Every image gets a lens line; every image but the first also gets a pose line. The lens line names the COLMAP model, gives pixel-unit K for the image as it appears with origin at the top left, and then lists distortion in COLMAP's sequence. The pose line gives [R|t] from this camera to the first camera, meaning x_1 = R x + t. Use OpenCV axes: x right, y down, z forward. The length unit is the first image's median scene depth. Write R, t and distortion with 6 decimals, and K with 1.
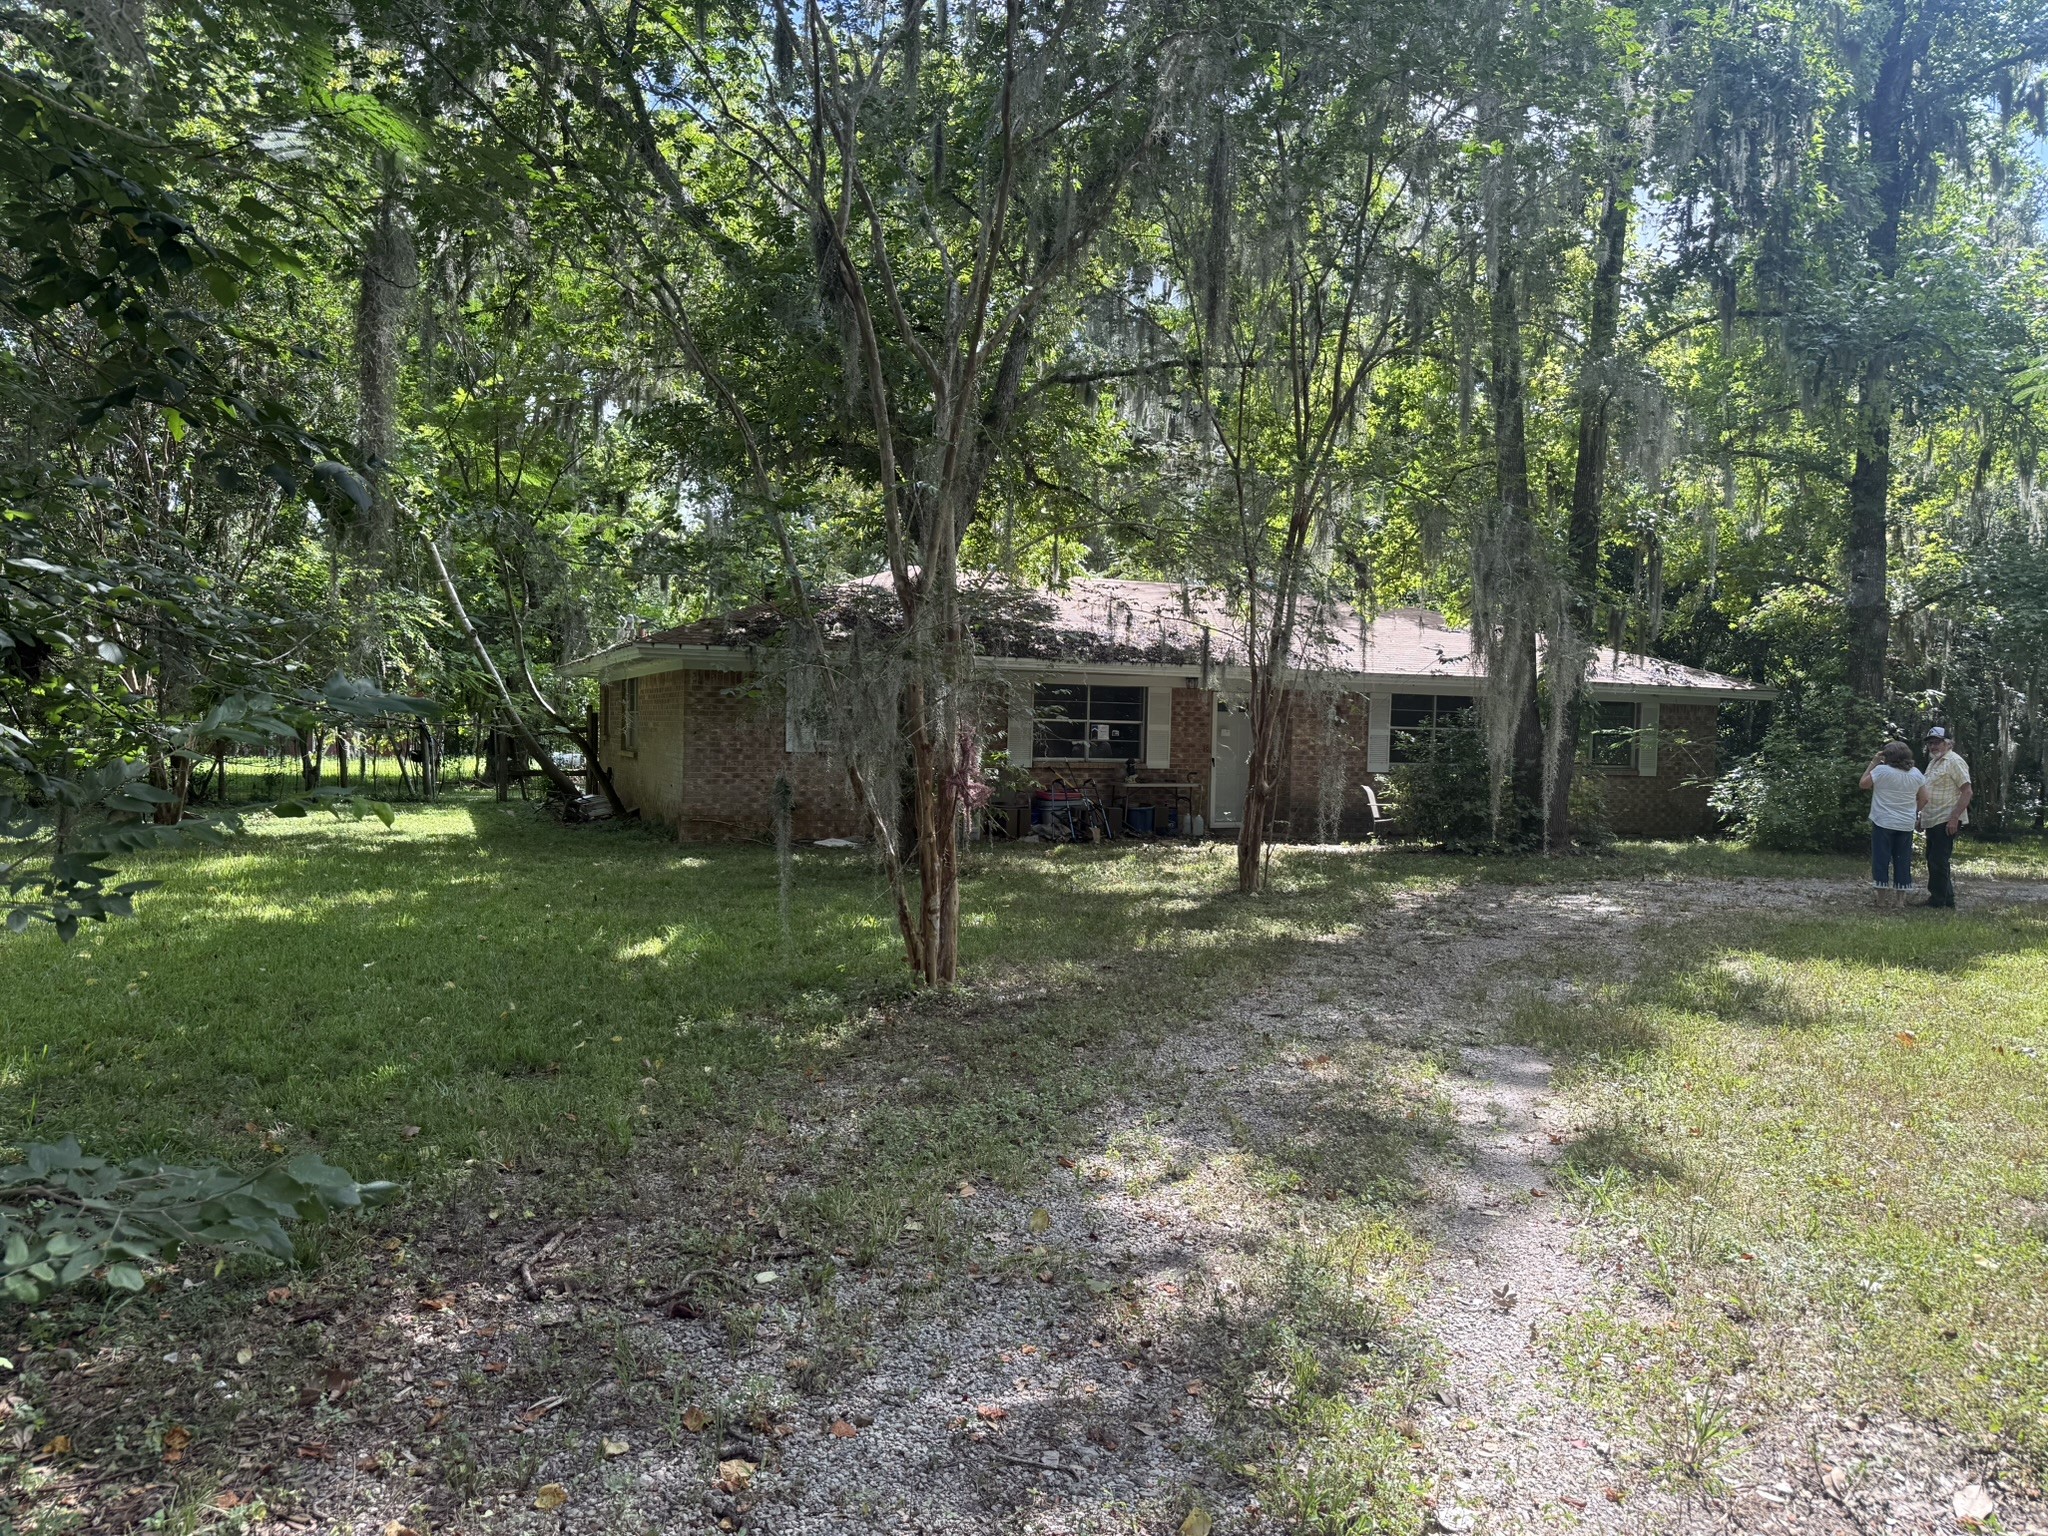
lens RADIAL K [[1449.0, 0, 1024.0], [0, 1449.0, 768.0], [0, 0, 1]] dist [0.053812, -0.002068]
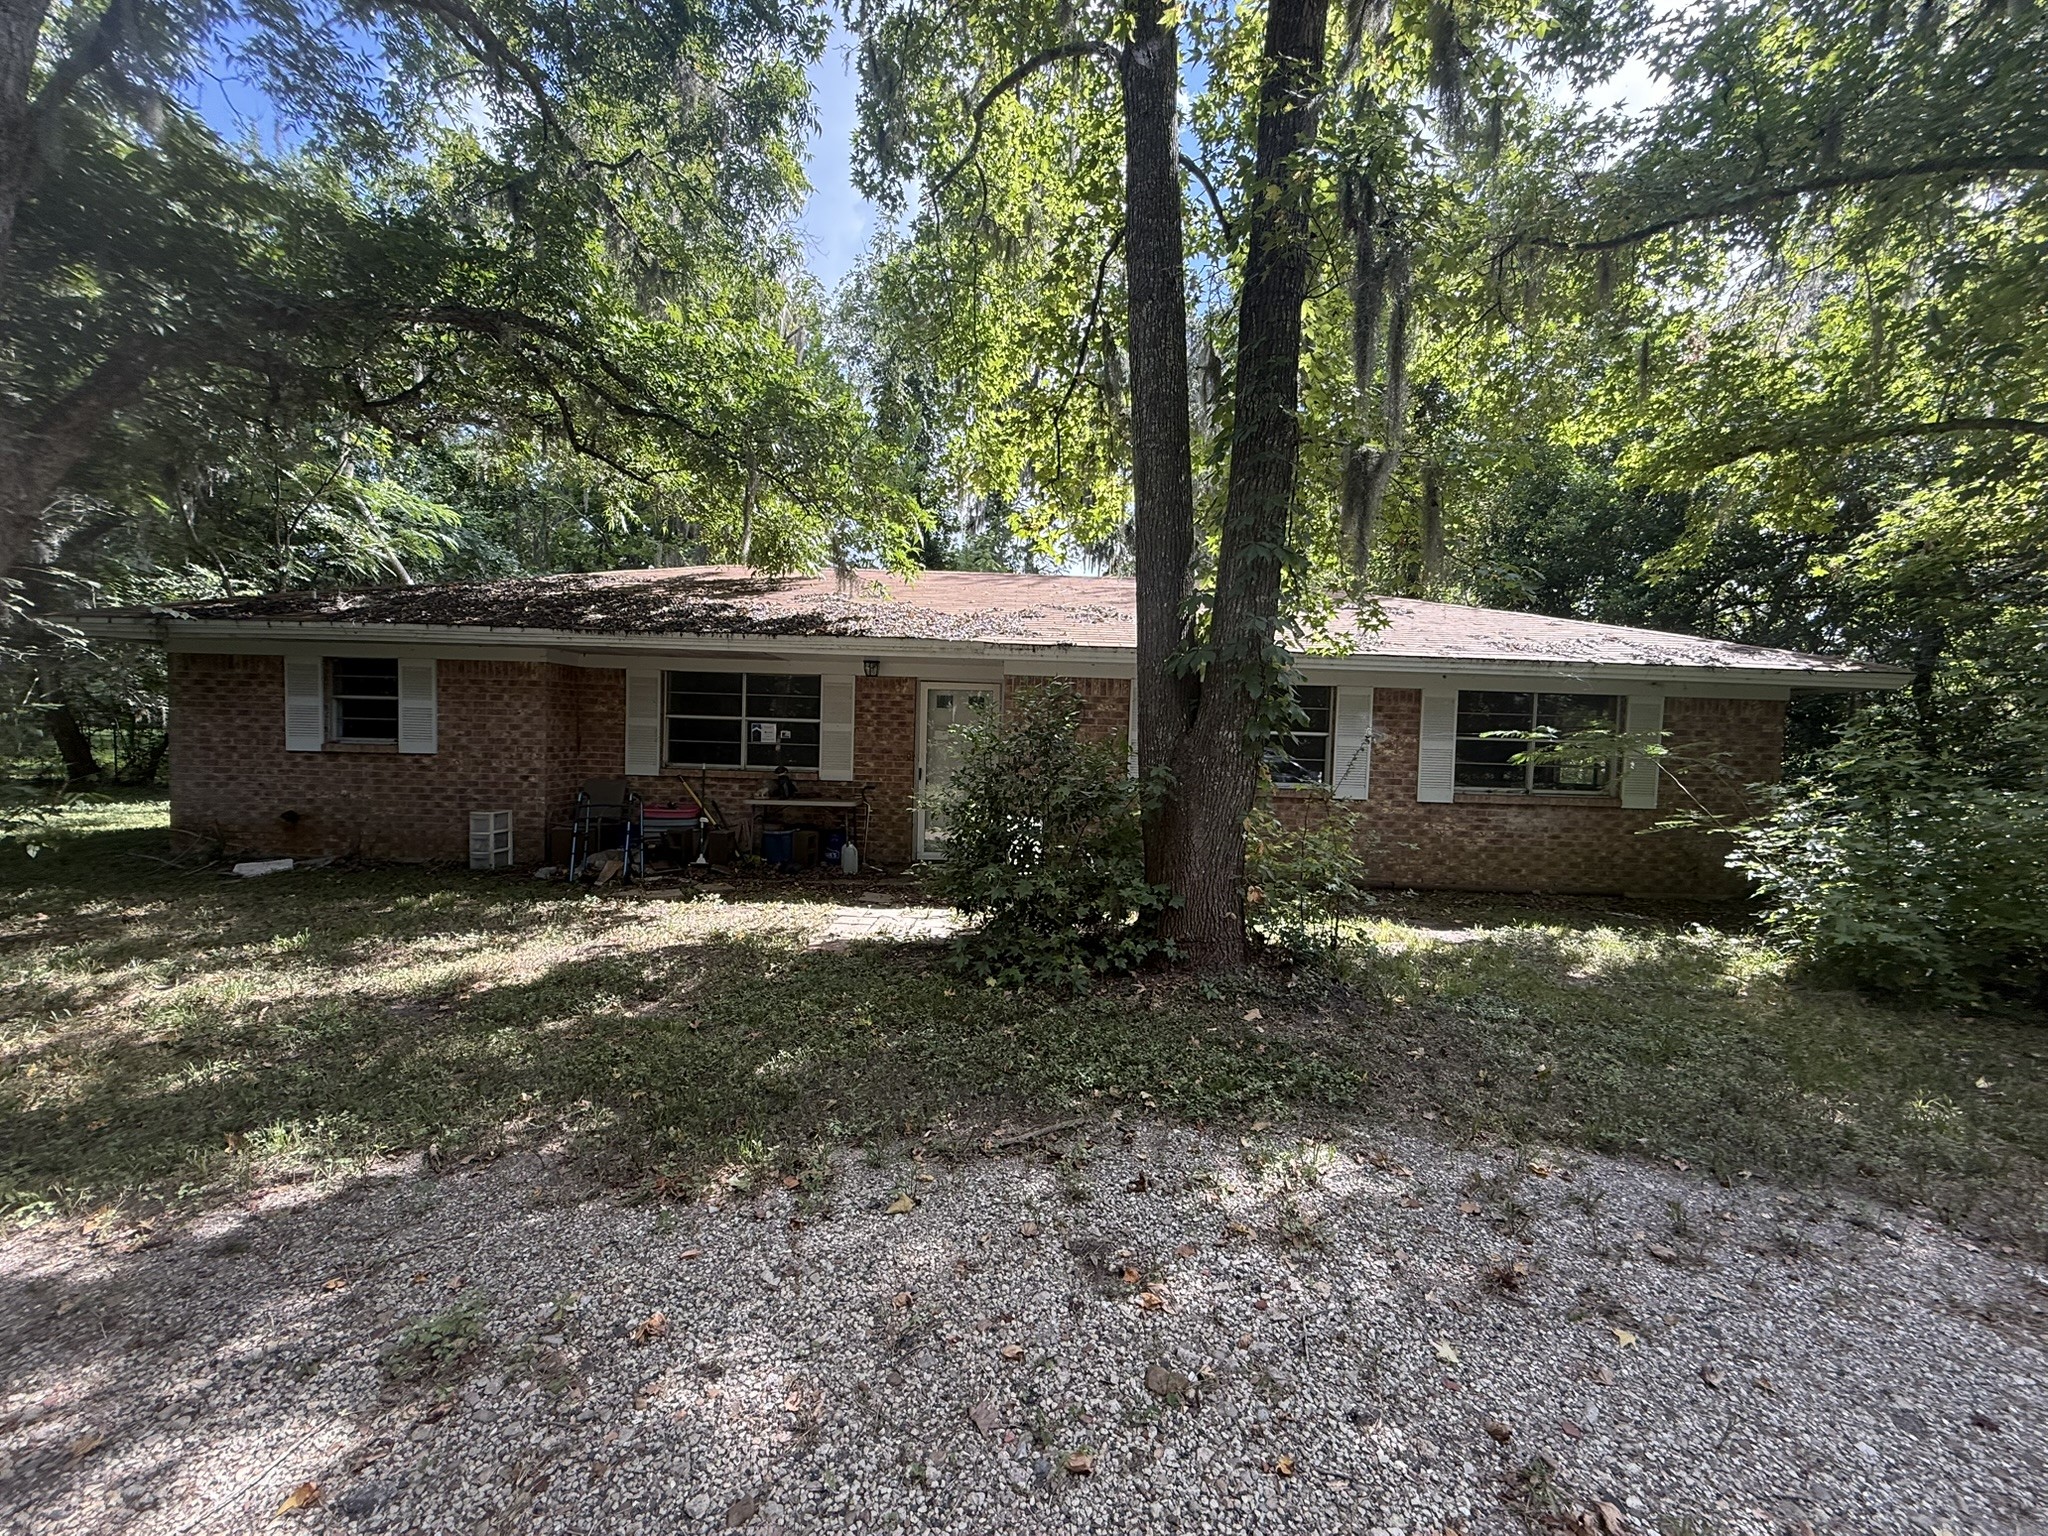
lens RADIAL K [[812.2, 0, 1024.0], [0, 812.2, 768.0], [0, 0, 1]] dist [0.000871, 0.000040]
pose [[0.922231, 0.018035, -0.386218, 0.357011], [-0.019063, 0.999818, 0.001166, -0.008612], [0.386168, 0.006287, 0.922407, 0.641709]]
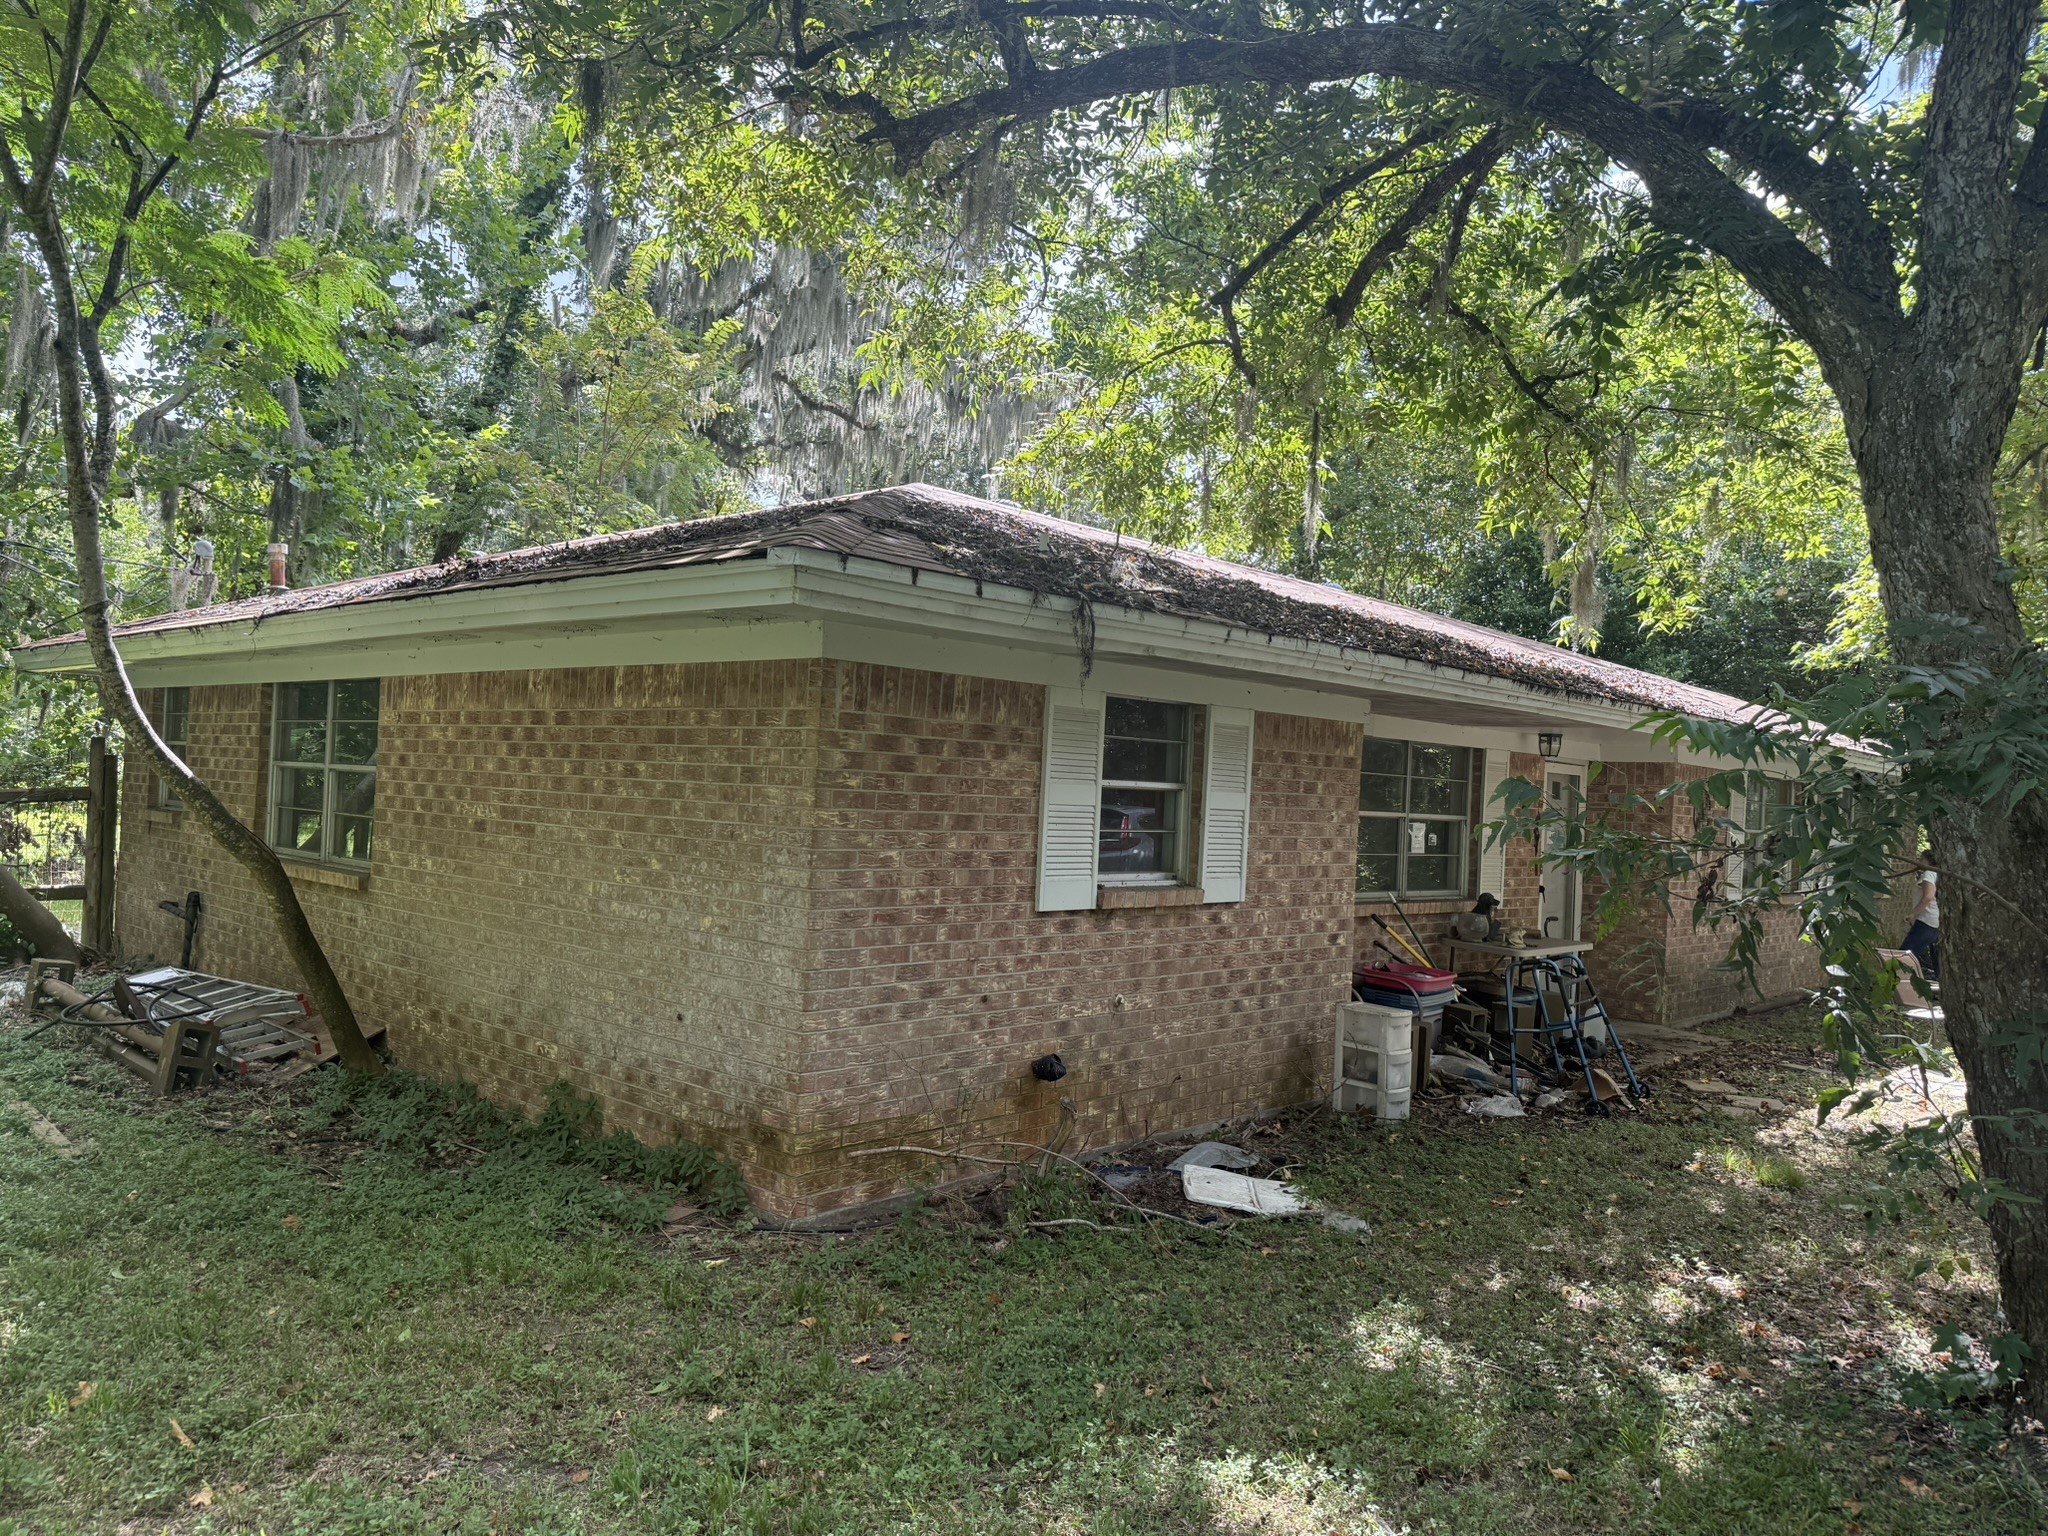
lens RADIAL K [[1449.0, 0, 1024.0], [0, 1449.0, 768.0], [0, 0, 1]] dist [0.053812, -0.002068]
pose [[0.916699, 0.026517, 0.398698, -0.268428], [-0.013412, 0.999275, -0.035623, -0.029120], [-0.399353, 0.027308, 0.916390, 0.596661]]
